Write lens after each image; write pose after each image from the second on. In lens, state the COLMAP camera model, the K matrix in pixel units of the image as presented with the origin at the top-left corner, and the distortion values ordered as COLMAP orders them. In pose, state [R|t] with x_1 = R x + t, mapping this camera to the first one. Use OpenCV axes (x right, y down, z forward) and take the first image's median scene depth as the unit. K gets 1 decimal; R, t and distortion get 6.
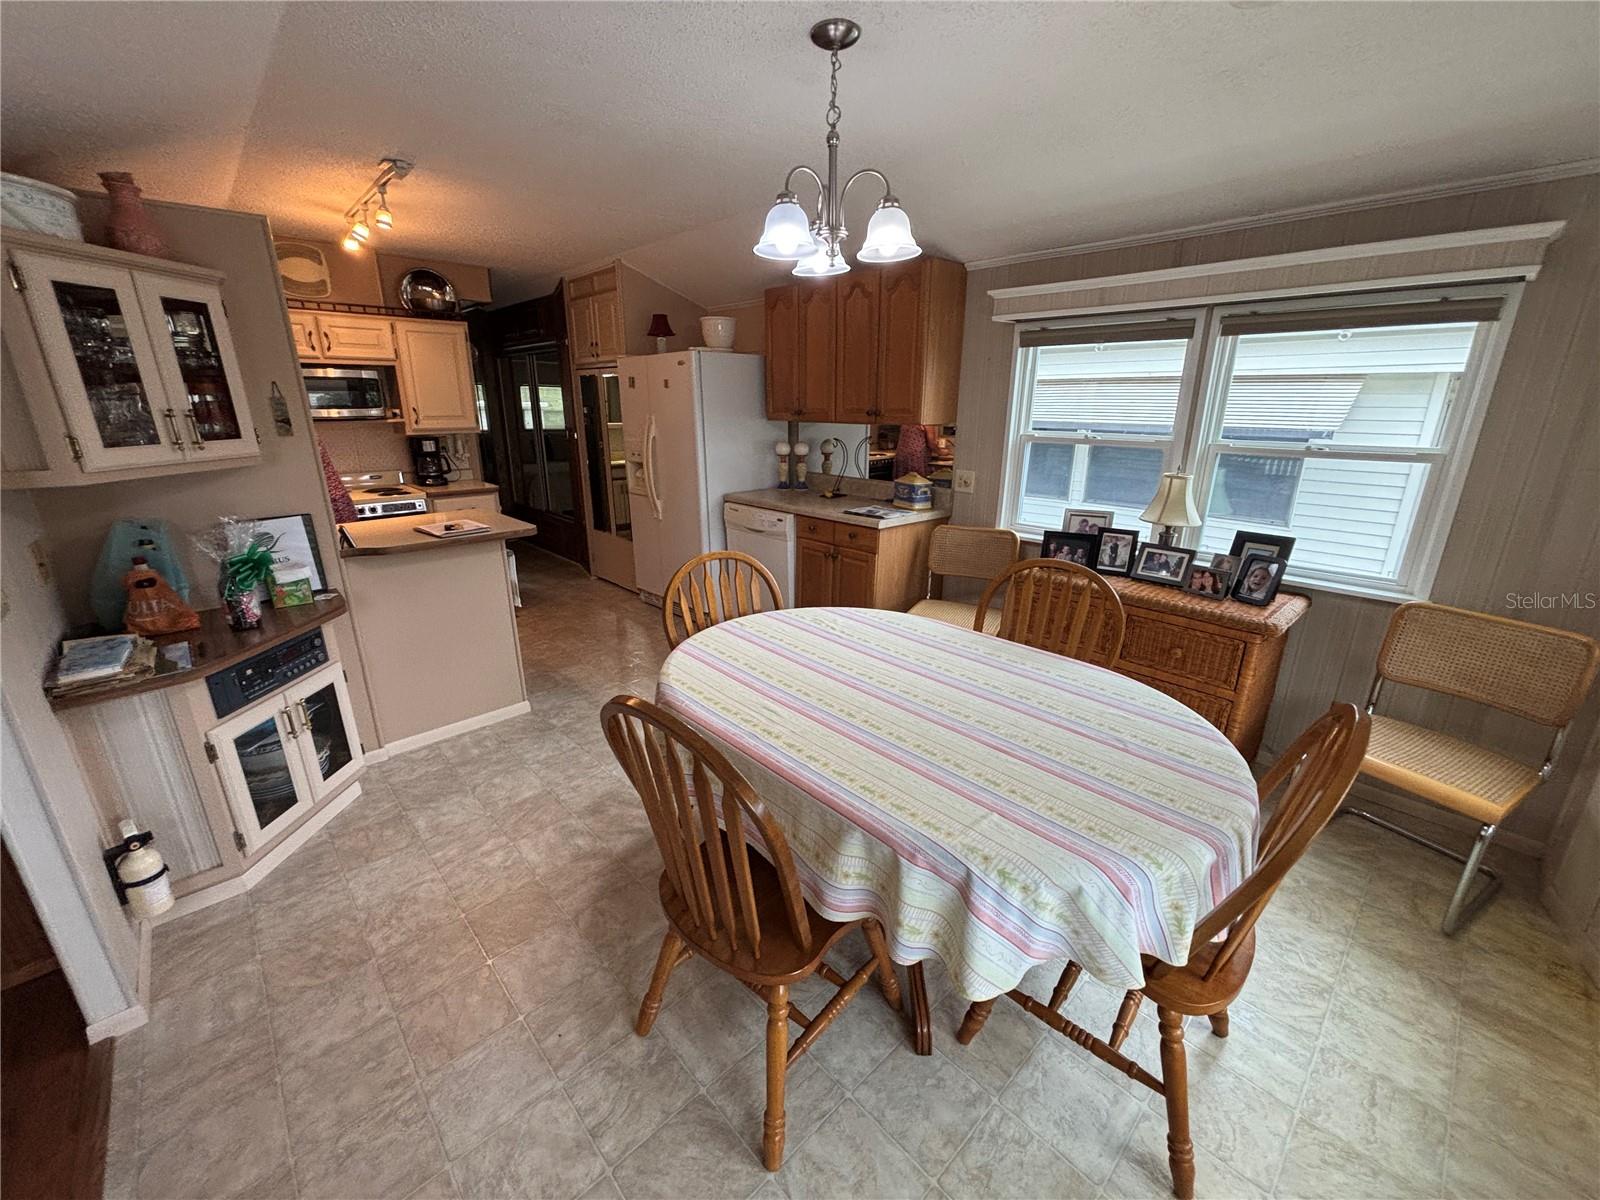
lens RADIAL K [[625.9, 0, 787.3], [0, 625.9, 599.0], [0, 0, 1]] dist [-0.024332, 0.000370]
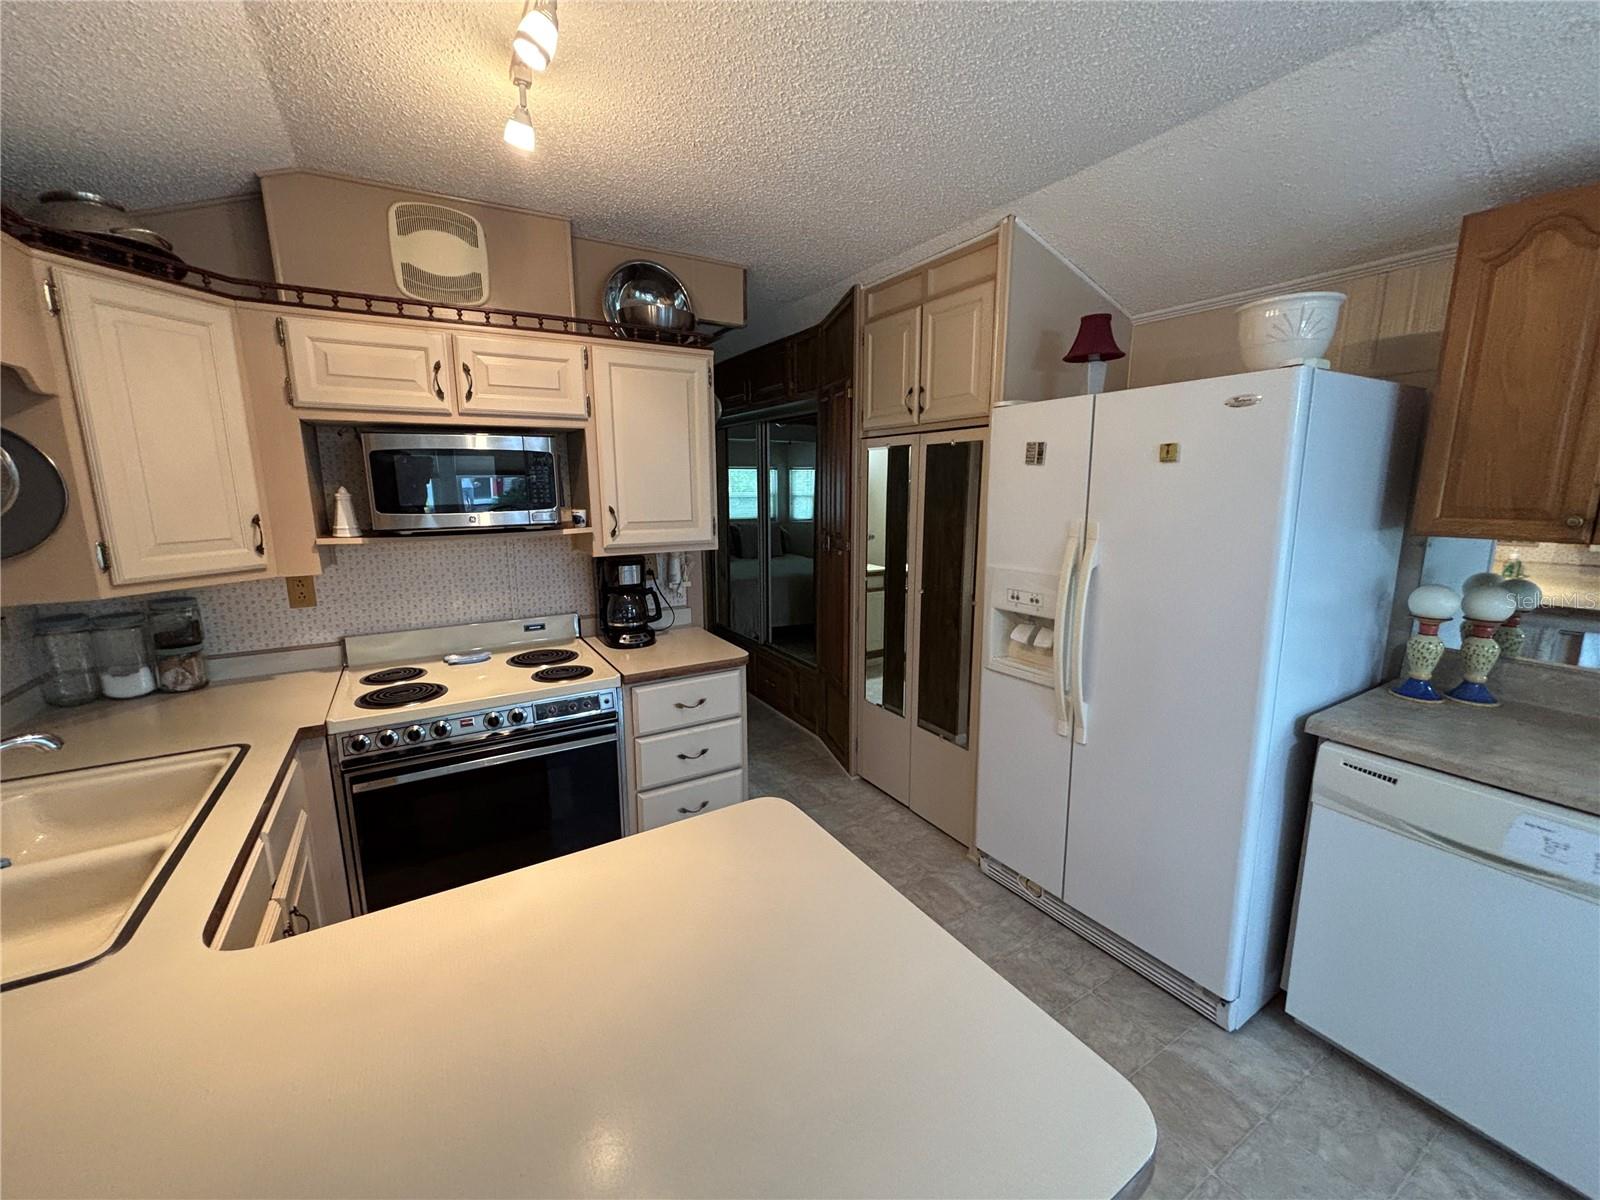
lens RADIAL K [[625.9, 0, 787.3], [0, 625.9, 599.0], [0, 0, 1]] dist [-0.024332, 0.000370]
pose [[0.975911, 0.027254, -0.216460, -0.337923], [-0.053354, 0.991855, -0.115661, -0.176283], [0.211545, 0.124424, 0.969416, 0.524634]]
